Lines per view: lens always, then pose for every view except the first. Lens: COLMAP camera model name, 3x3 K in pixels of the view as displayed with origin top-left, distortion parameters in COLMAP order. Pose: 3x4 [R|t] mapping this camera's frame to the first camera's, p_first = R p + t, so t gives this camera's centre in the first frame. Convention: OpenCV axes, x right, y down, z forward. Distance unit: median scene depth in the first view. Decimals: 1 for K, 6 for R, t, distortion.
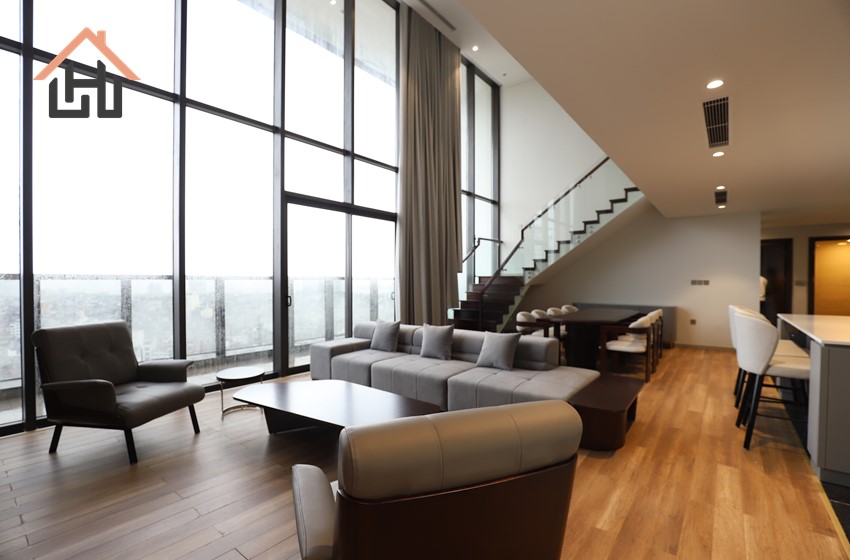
lens RADIAL K [[388.7, 0, 433.6], [0, 388.7, 285.4], [0, 0, 1]] dist [-0.032794, 0.004102]
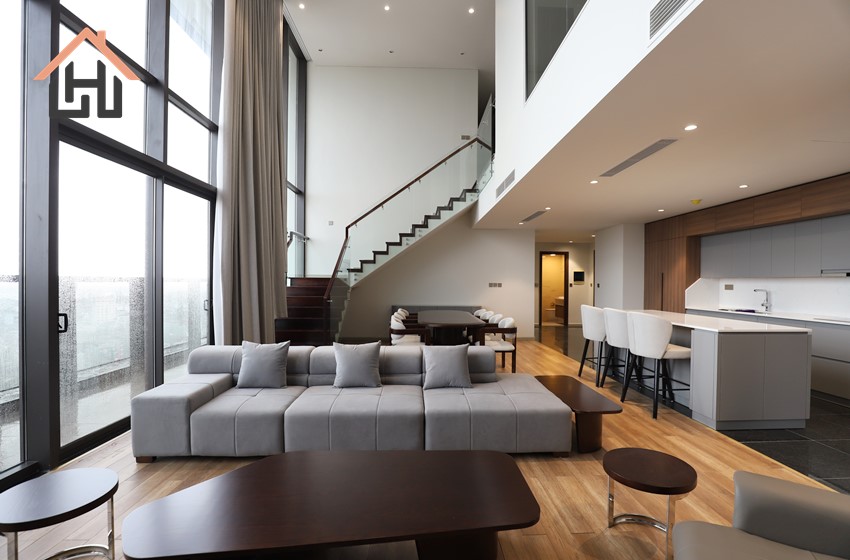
lens RADIAL K [[388.7, 0, 434.2], [0, 388.7, 283.4], [0, 0, 1]] dist [-0.032794, 0.004102]
pose [[0.767543, 0.000512, 0.640998, -0.237399], [0.003532, 0.999981, -0.005028, -0.007426], [-0.640988, 0.006123, 0.767526, 0.203423]]
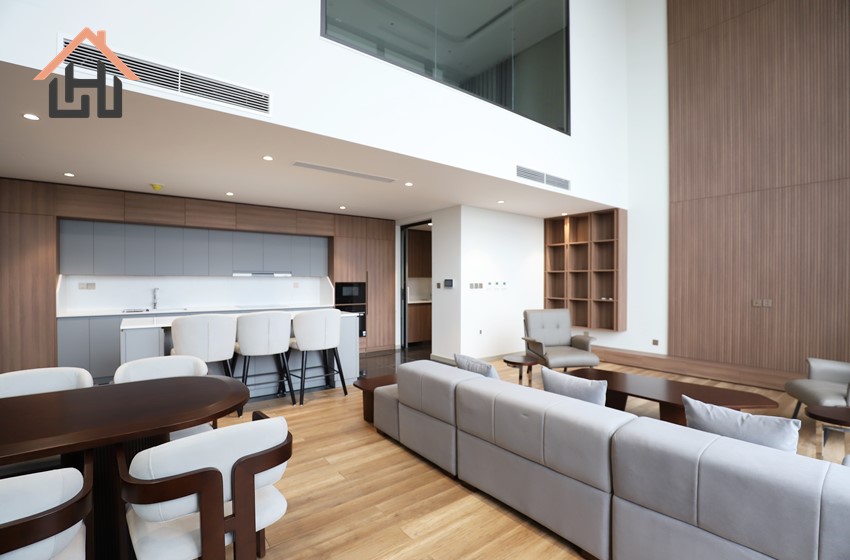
lens RADIAL K [[388.7, 0, 433.4], [0, 388.7, 281.8], [0, 0, 1]] dist [-0.032794, 0.004102]
pose [[-0.968390, -0.001119, 0.249439, 0.042252], [0.002333, 0.999906, 0.013542, -0.017902], [-0.249431, 0.013696, -0.968296, 1.006531]]
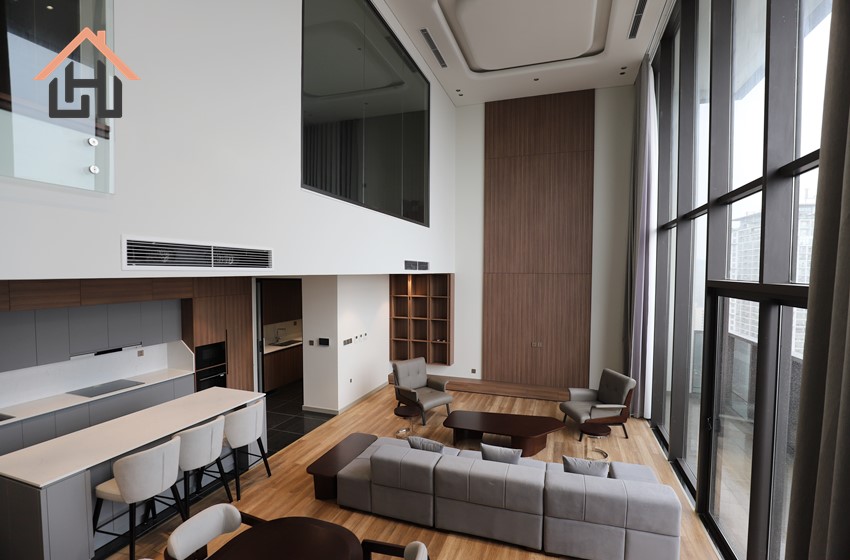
lens RADIAL K [[388.7, 0, 435.5], [0, 388.7, 285.8], [0, 0, 1]] dist [-0.032794, 0.004102]
pose [[-0.945849, 0.008307, -0.324500, 0.283796], [-0.008340, 0.998721, 0.049875, -0.198424], [0.324499, 0.049881, -0.944570, 1.149981]]
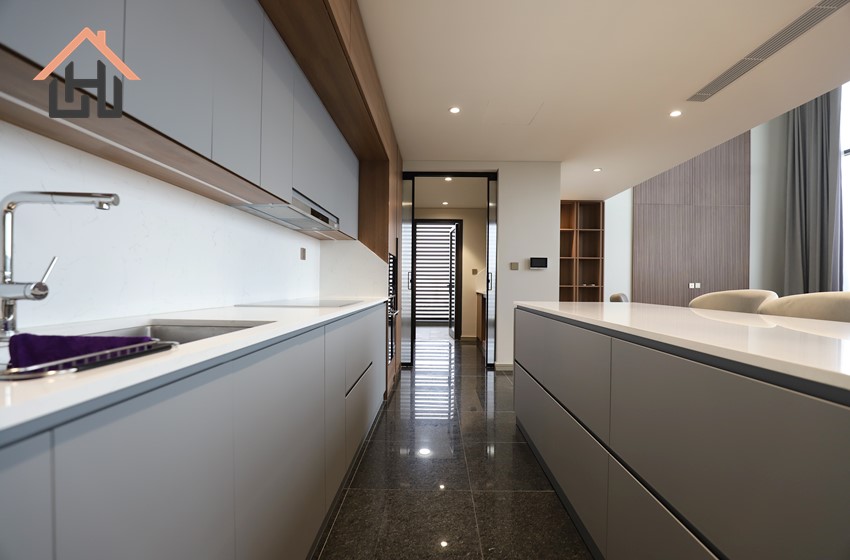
lens RADIAL K [[388.7, 0, 430.0], [0, 388.7, 284.9], [0, 0, 1]] dist [-0.032794, 0.004102]
pose [[-0.804696, -0.005380, -0.593663, 0.786953], [-0.014992, 0.999824, 0.011261, 0.031273], [0.593498, 0.017962, -0.804635, 0.556241]]
